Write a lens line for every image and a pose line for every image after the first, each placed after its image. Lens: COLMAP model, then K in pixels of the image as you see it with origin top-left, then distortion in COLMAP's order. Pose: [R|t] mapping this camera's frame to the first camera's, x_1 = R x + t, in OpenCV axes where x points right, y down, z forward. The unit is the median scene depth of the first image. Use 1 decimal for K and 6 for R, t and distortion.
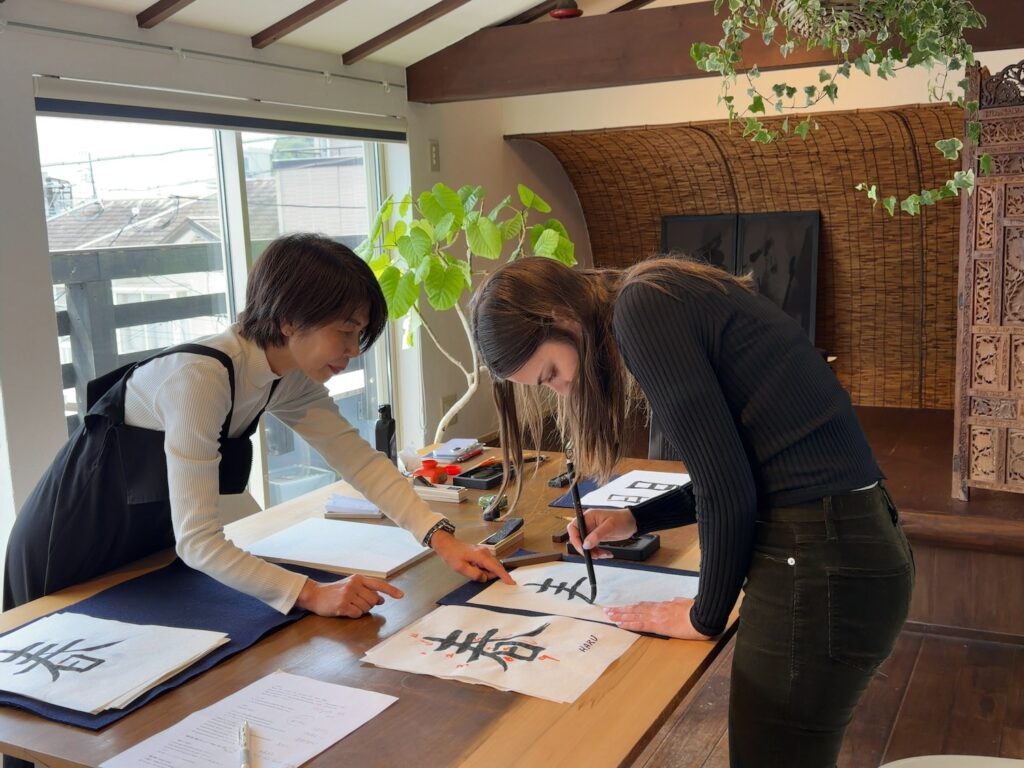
lens RADIAL K [[1107.6, 0, 492.4], [0, 1107.6, 386.7], [0, 0, 1]] dist [0.111784, -0.236480]
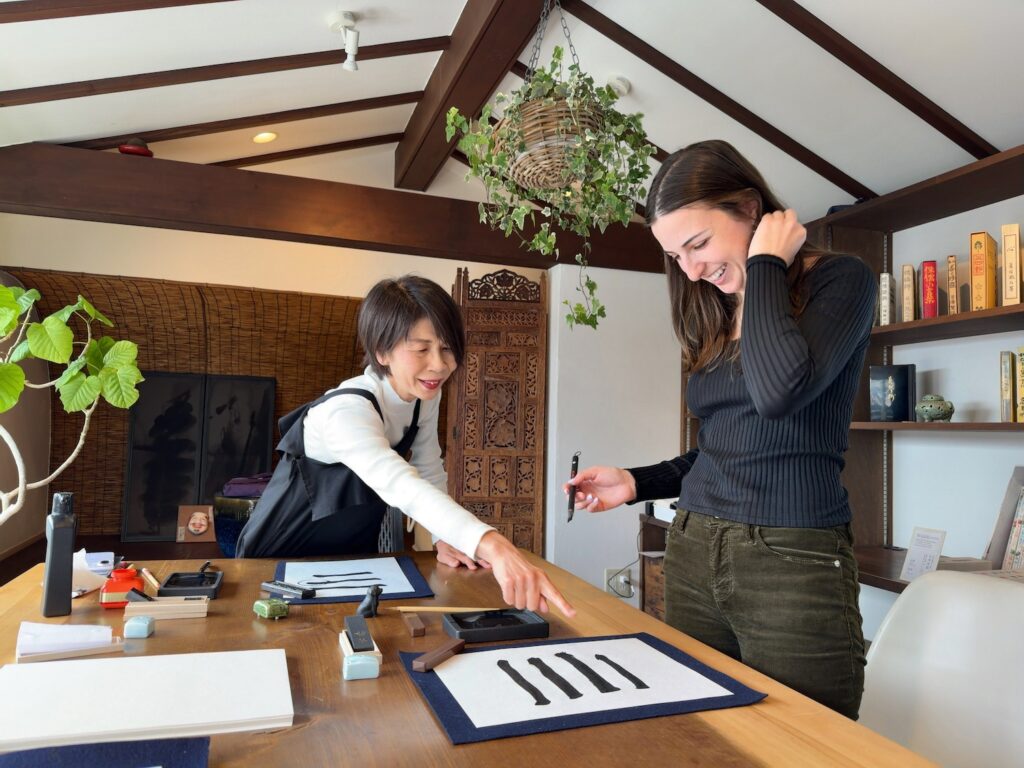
lens RADIAL K [[720.1, 0, 512.0], [0, 720.1, 384.0], [0, 0, 1]] dist [0.108494, -0.157875]
pose [[0.688476, 0.098454, 0.718546, -0.126427], [0.058055, 0.980083, -0.189914, 0.026911], [-0.722932, 0.172467, 0.669047, 0.239991]]
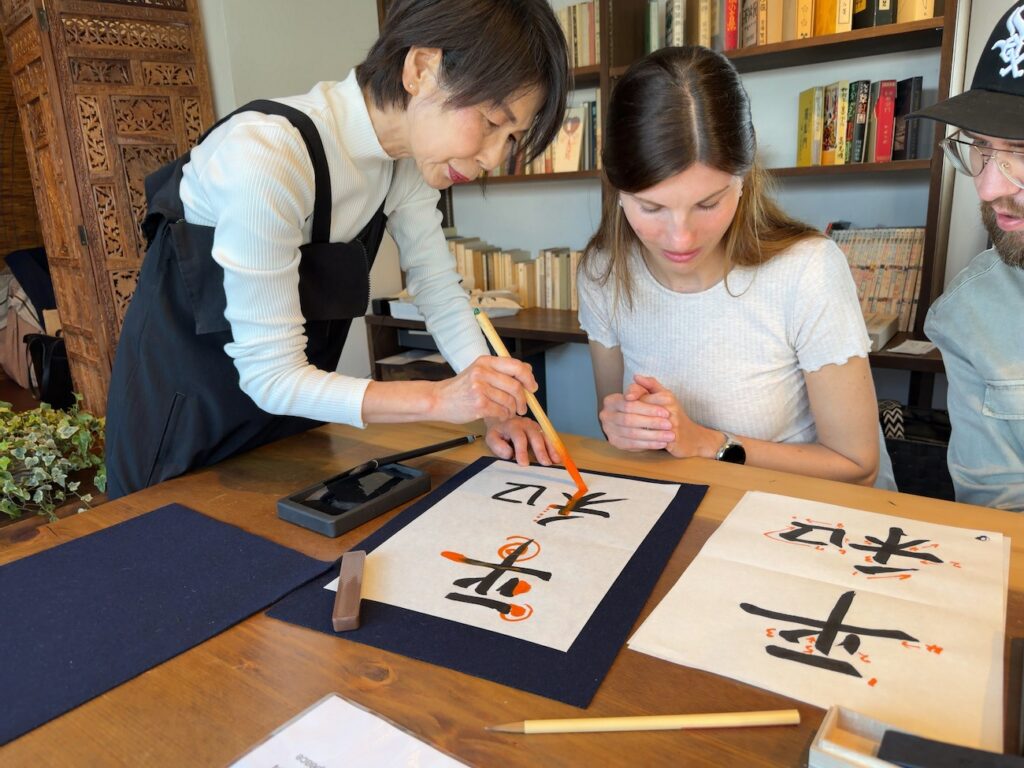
lens RADIAL K [[729.8, 0, 512.0], [0, 729.8, 384.0], [0, 0, 1]] dist [-0.016980, -0.002719]
pose [[0.132462, -0.221374, 0.966151, -0.067613], [0.196279, 0.961296, 0.193351, -0.006929], [-0.971560, 0.164023, 0.170786, 0.426591]]
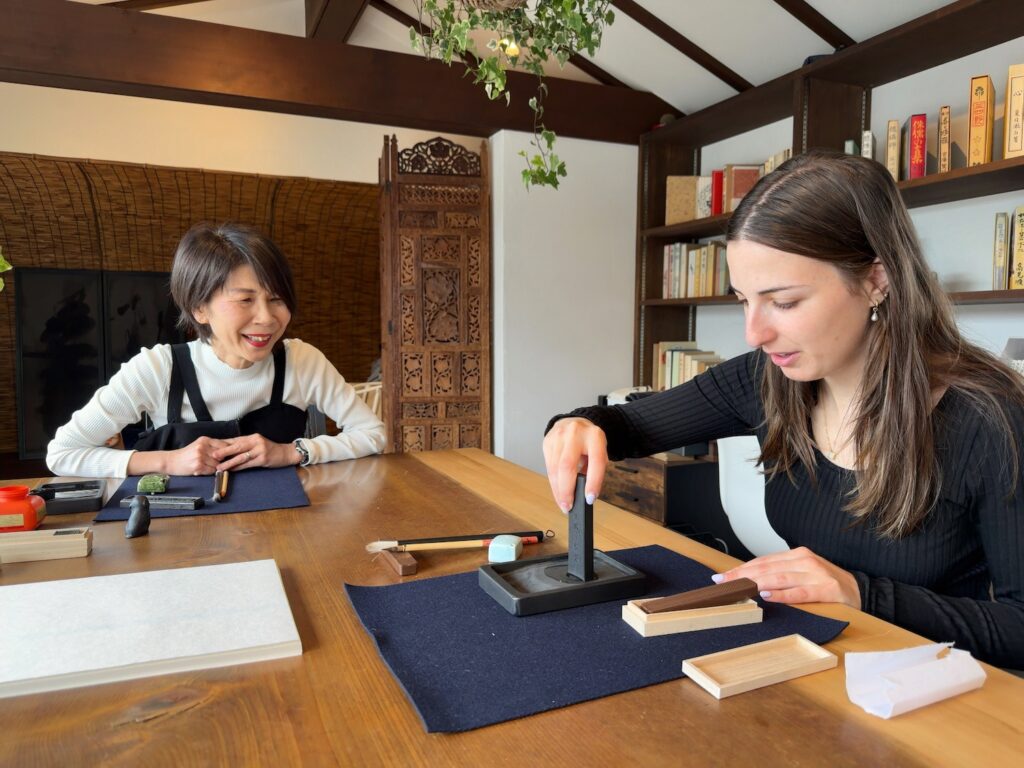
lens RADIAL K [[724.0, 0, 512.1], [0, 724.0, 395.1], [0, 0, 1]] dist [0.055858, -0.075063]
pose [[0.622320, -0.030343, 0.782174, -0.091532], [0.095522, 0.994724, -0.037412, 0.029300], [-0.776913, 0.097997, 0.621935, 0.281758]]
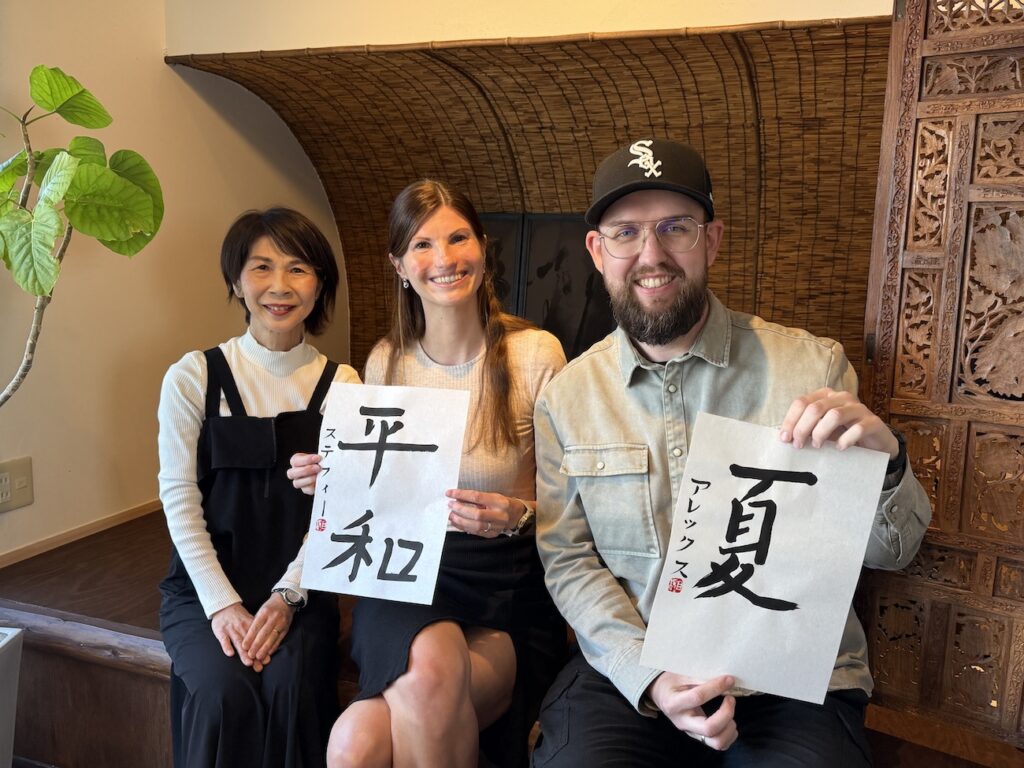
lens RADIAL K [[867.6, 0, 512.0], [0, 867.6, 384.0], [0, 0, 1]] dist [0.150876, -0.281278]
pose [[0.988974, 0.043741, 0.141484, 0.139949], [-0.042631, 0.999032, -0.010871, -0.034303], [-0.141823, 0.004720, 0.989881, 0.437095]]
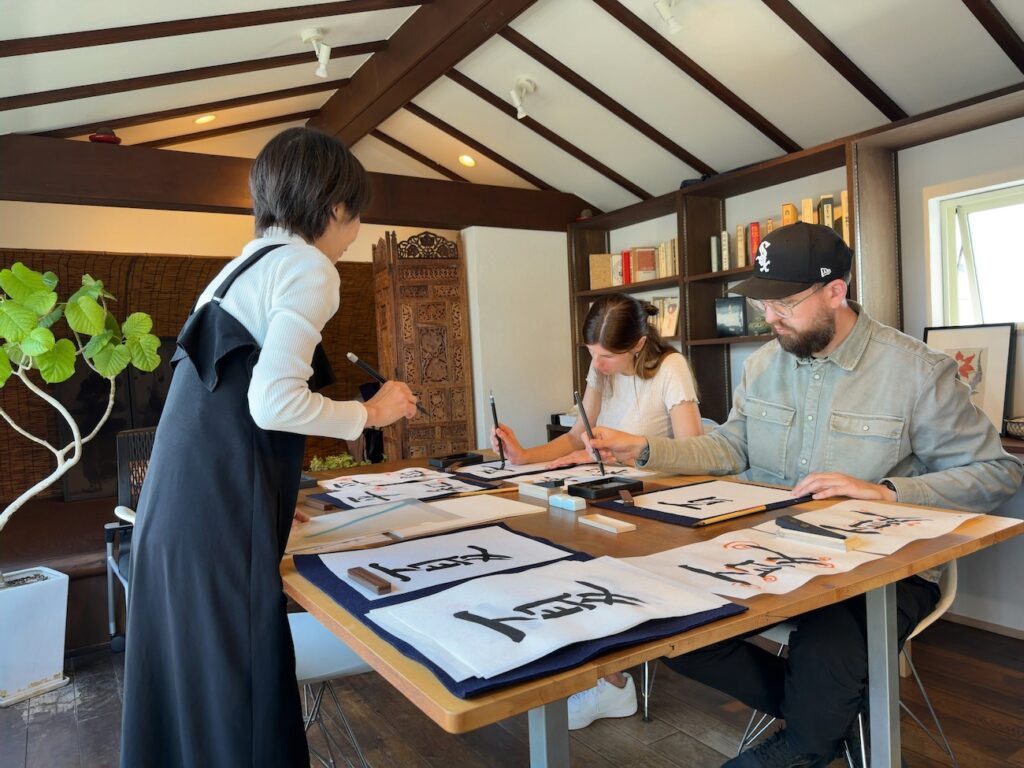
lens RADIAL K [[720.1, 0, 512.0], [0, 720.1, 384.0], [0, 0, 1]] dist [0.108494, -0.157875]
pose [[0.501299, -0.013634, 0.865167, -0.293789], [0.164079, 0.983232, -0.079576, 0.037160], [-0.849575, 0.181847, 0.495131, 0.232868]]
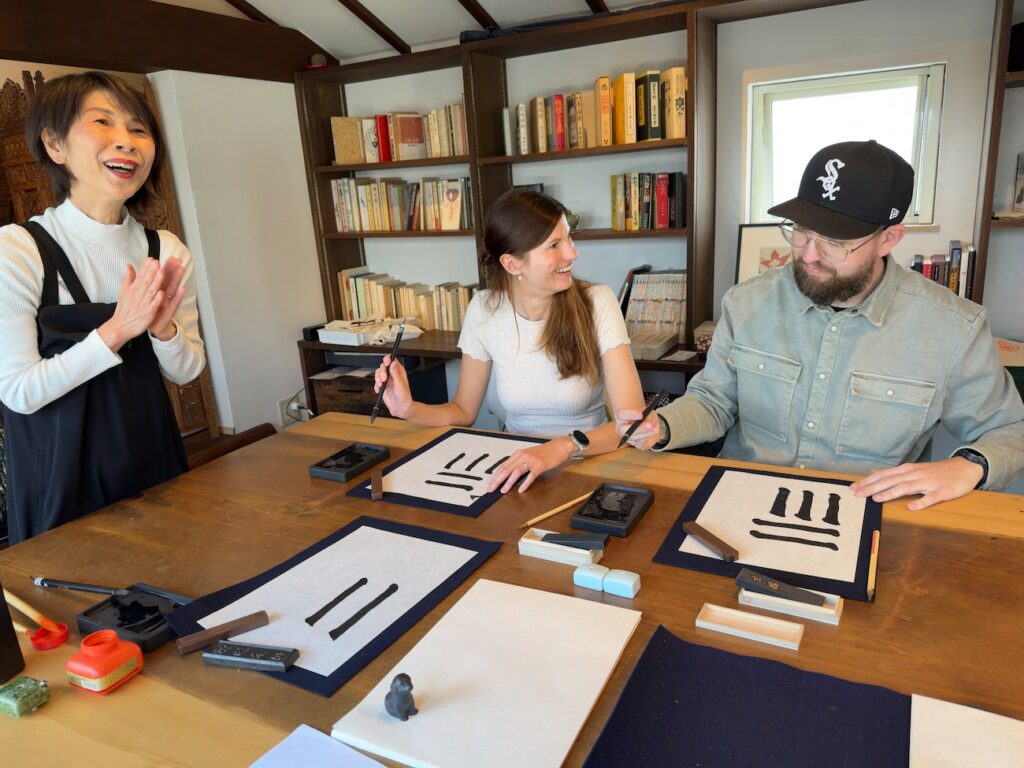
lens RADIAL K [[706.8, 0, 513.8], [0, 706.8, 394.9], [0, 0, 1]] dist [0.047183, -0.079930]
pose [[0.011197, -0.239801, 0.970758, -0.201699], [0.216939, 0.948278, 0.231745, -0.035399], [-0.976121, 0.208000, 0.062640, 0.388757]]
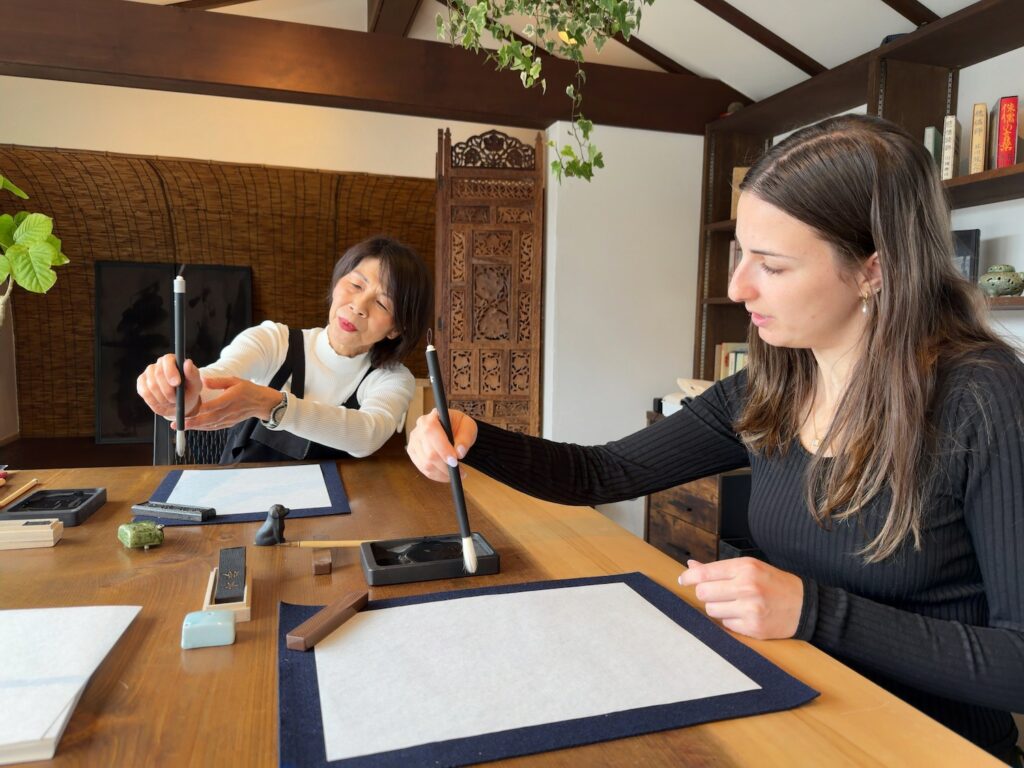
lens RADIAL K [[725.7, 0, 507.5], [0, 725.7, 389.3], [0, 0, 1]] dist [0.086332, -0.128932]
pose [[0.708957, -0.011866, 0.705151, -0.065467], [0.064979, 0.996705, -0.048557, 0.027559], [-0.702251, 0.080245, 0.707392, 0.273016]]
